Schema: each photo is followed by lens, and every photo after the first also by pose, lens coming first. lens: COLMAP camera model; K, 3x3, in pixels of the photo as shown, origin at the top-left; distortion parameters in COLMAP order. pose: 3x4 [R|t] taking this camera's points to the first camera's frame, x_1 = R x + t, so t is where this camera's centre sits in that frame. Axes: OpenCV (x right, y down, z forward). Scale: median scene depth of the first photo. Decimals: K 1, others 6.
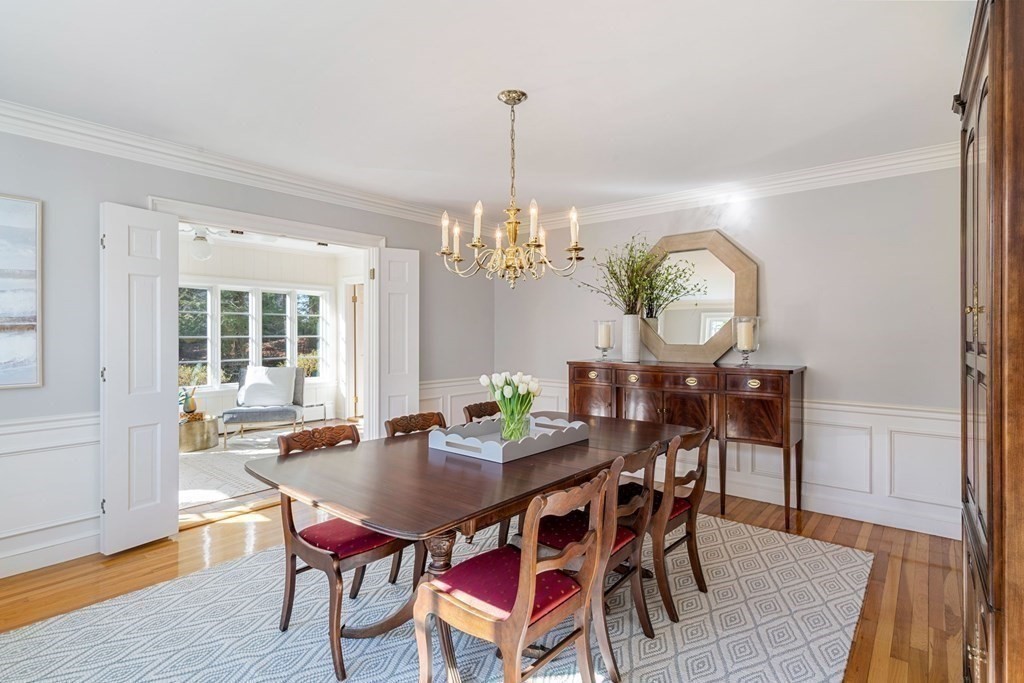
lens RADIAL K [[555.8, 0, 512.0], [0, 555.8, 341.5], [0, 0, 1]] dist [0.030067, 0.000827]
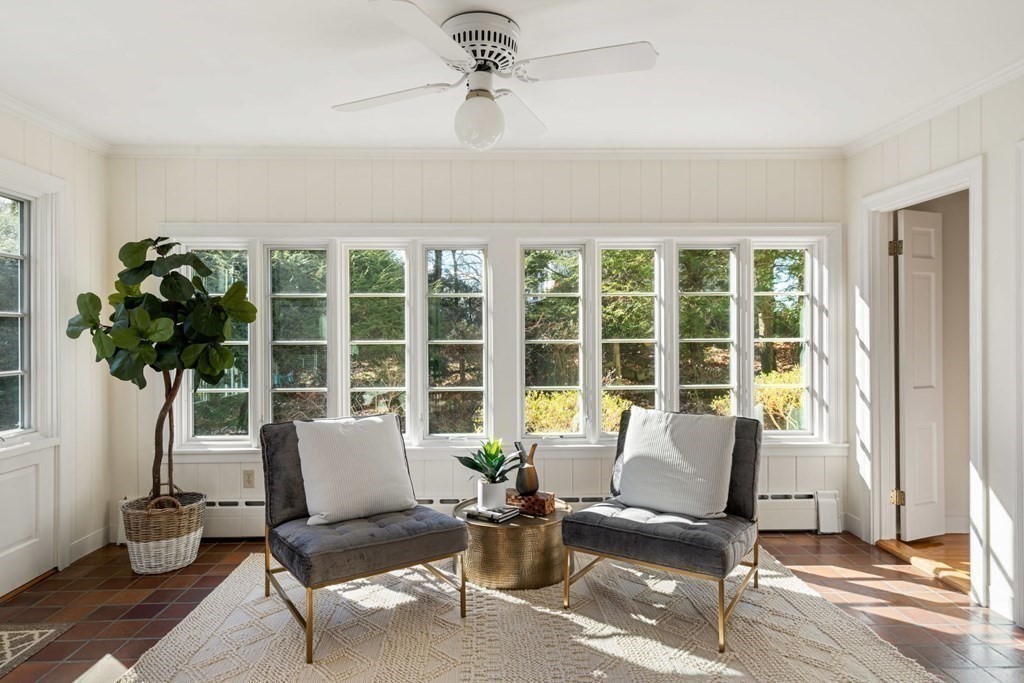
lens RADIAL K [[531.7, 0, 538.4], [0, 531.7, 346.3], [0, 0, 1]] dist [0.002008, 0.001465]
pose [[0.681125, -0.000796, -0.732167, -0.181671], [-0.000956, 0.999998, -0.001976, -0.002794], [0.732167, 0.002046, 0.681122, 0.563921]]
